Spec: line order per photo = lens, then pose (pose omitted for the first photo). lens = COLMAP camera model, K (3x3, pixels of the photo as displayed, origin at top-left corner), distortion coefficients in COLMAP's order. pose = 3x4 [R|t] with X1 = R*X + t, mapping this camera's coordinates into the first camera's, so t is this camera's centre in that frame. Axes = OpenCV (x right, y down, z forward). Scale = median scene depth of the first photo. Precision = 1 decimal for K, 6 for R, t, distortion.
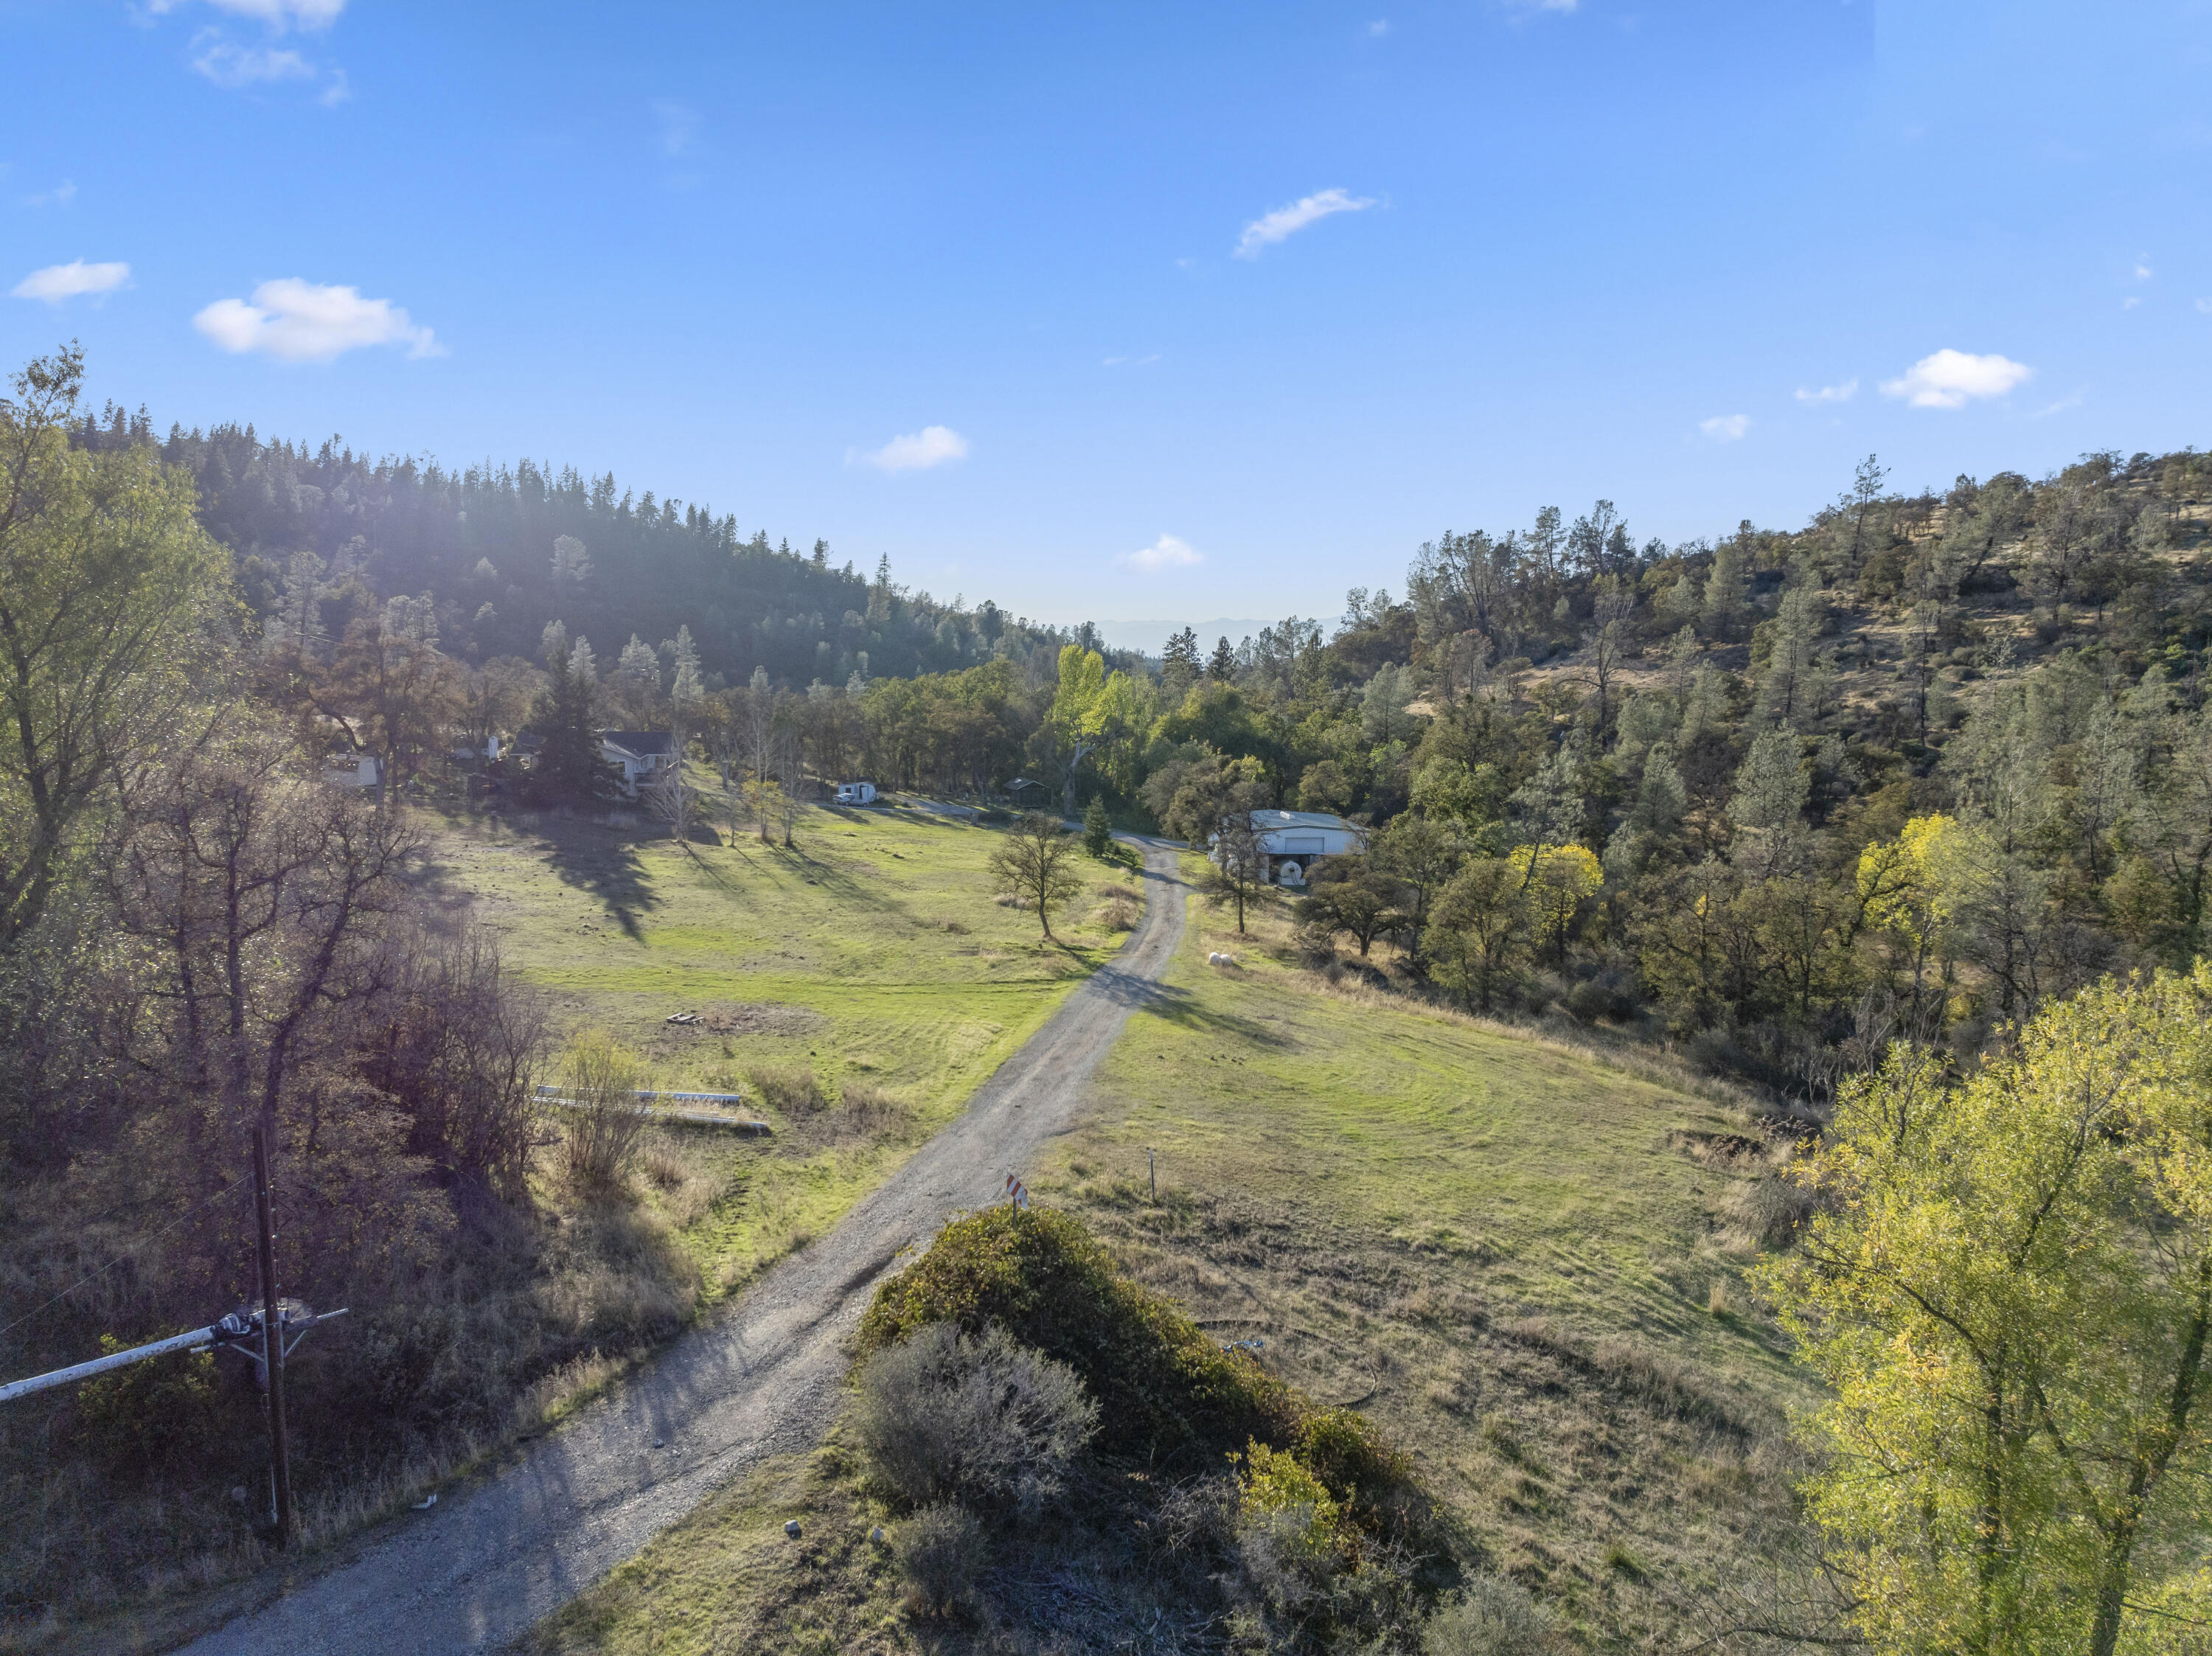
lens RADIAL K [[1552.4, 0, 1106.0], [0, 1552.4, 828.0], [0, 0, 1]] dist [0.036853, -0.124991]
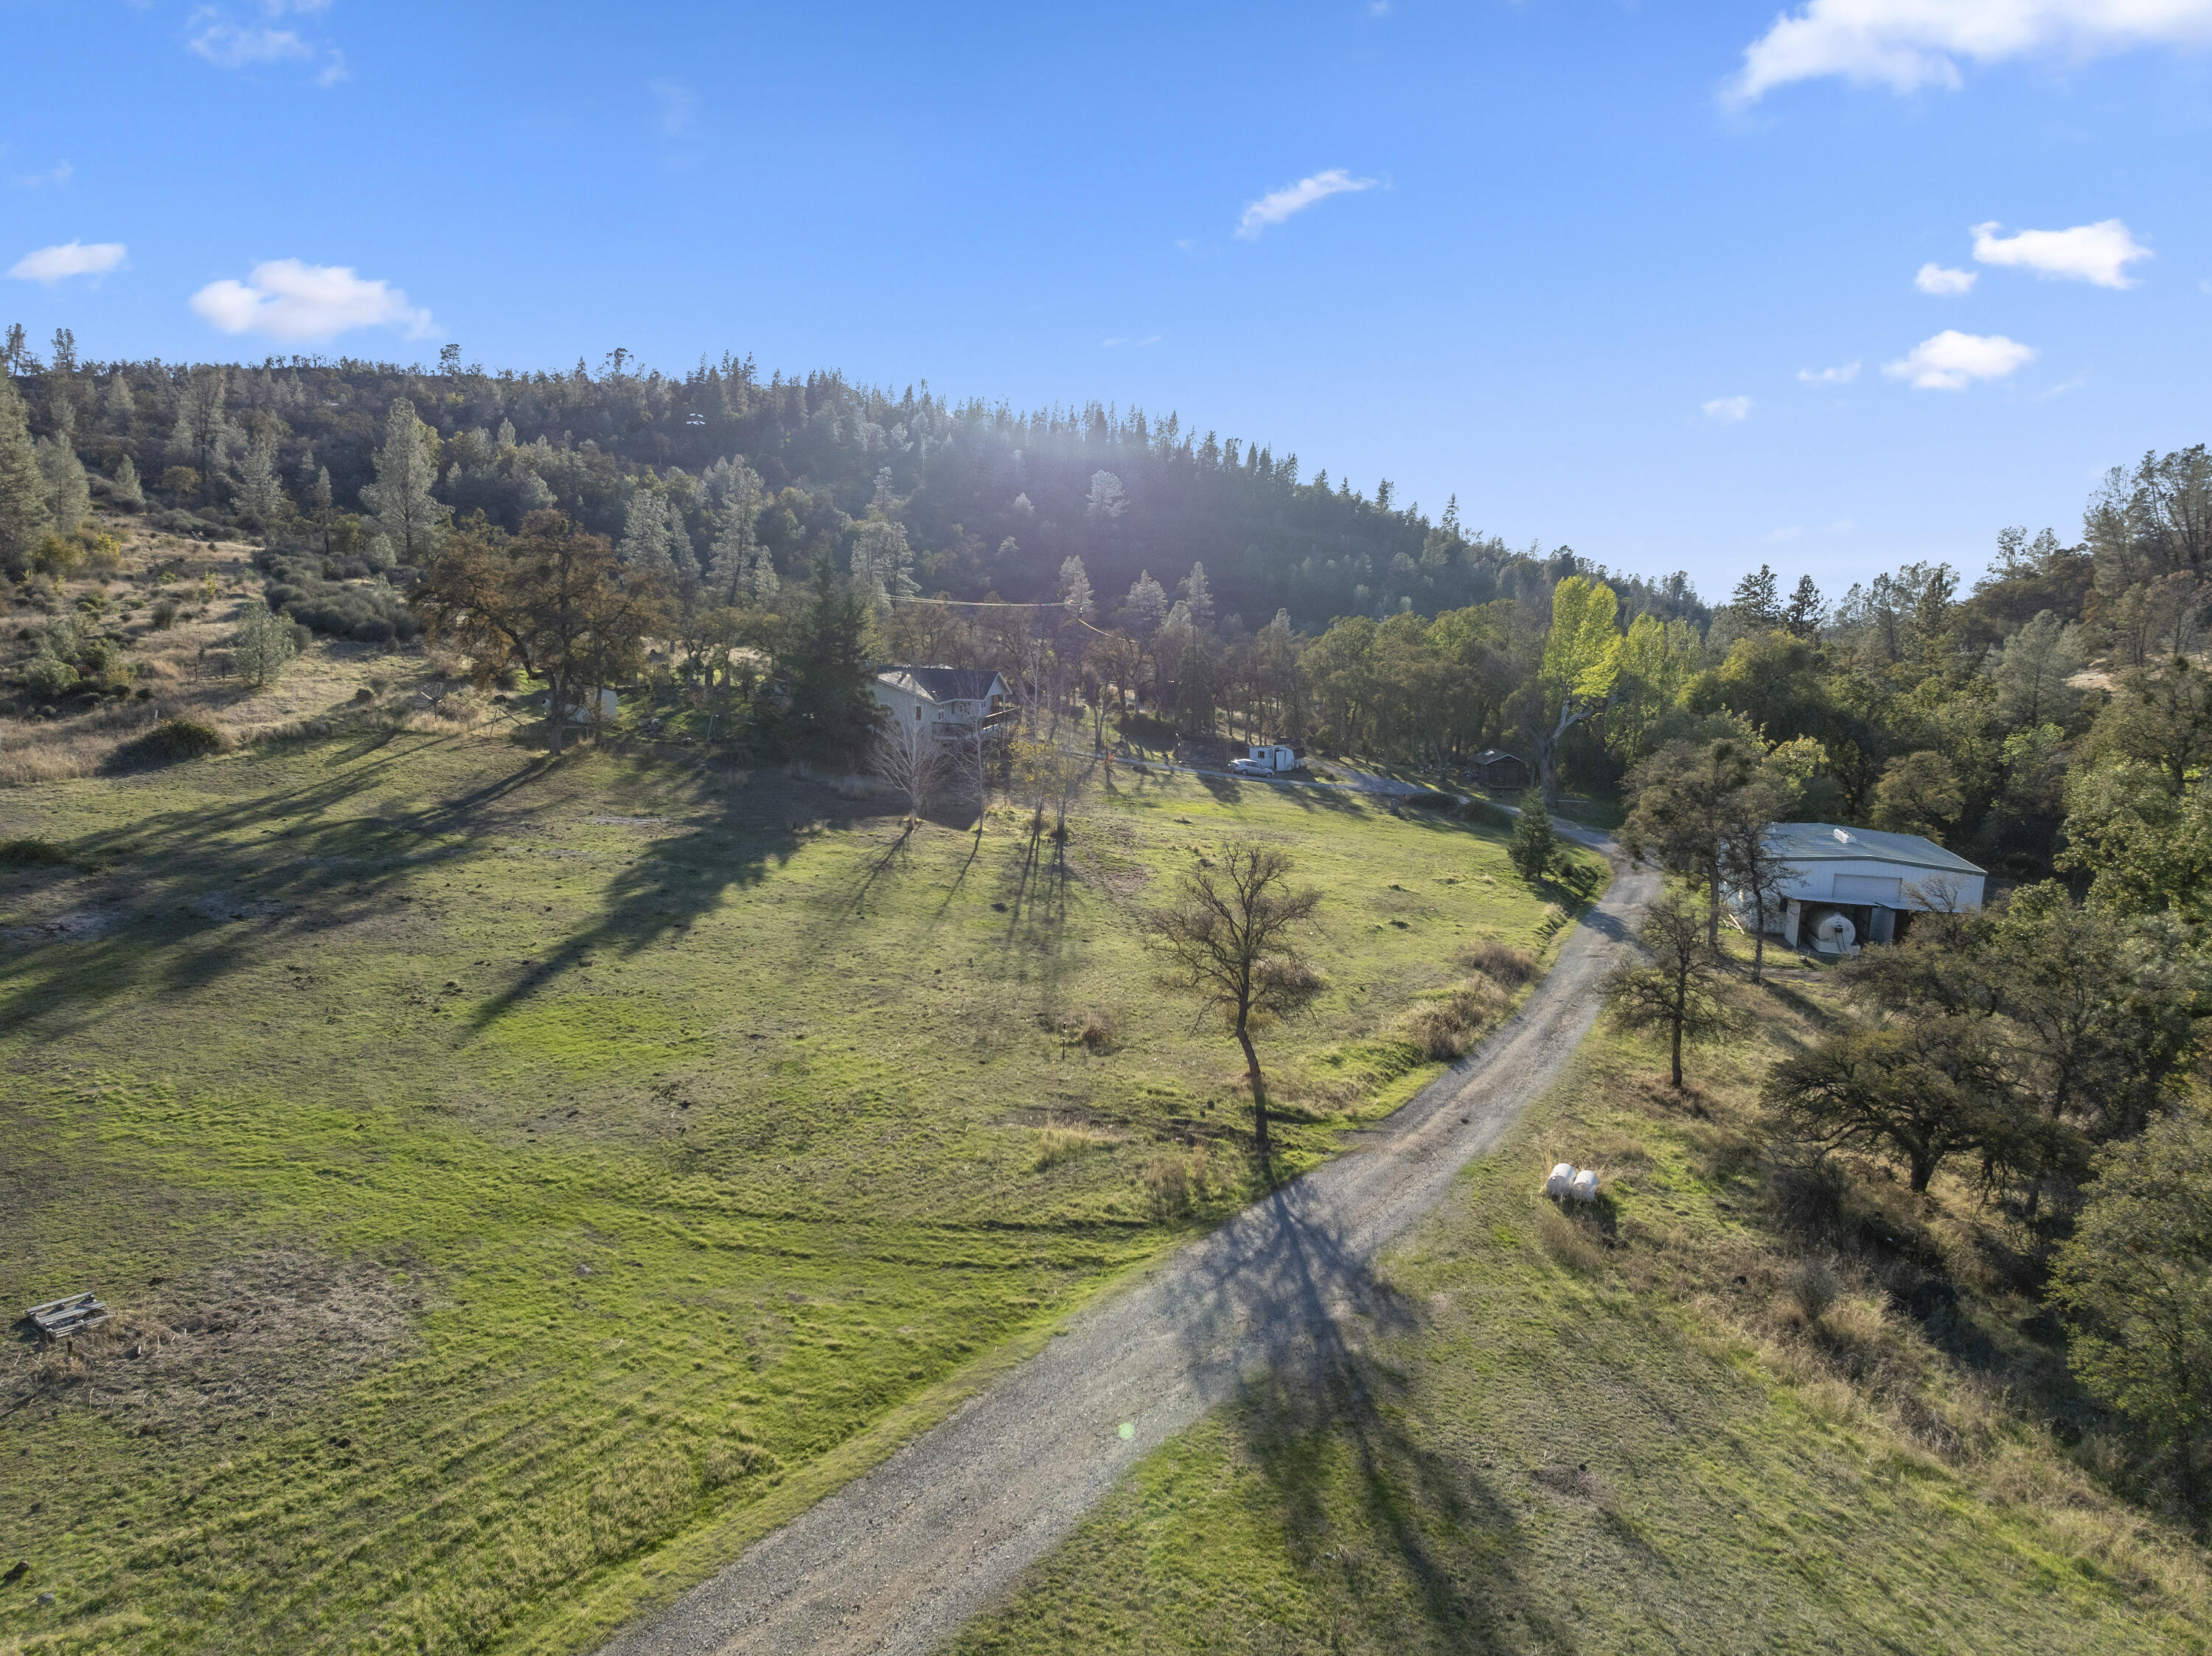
lens RADIAL K [[1576.6, 0, 1106.0], [0, 1576.6, 828.0], [0, 0, 1]] dist [-0.028600, 0.003175]
pose [[0.934647, 0.069337, -0.348750, 0.023233], [-0.058810, 0.997439, 0.040696, -0.007998], [0.350679, -0.017527, 0.936332, 0.117891]]
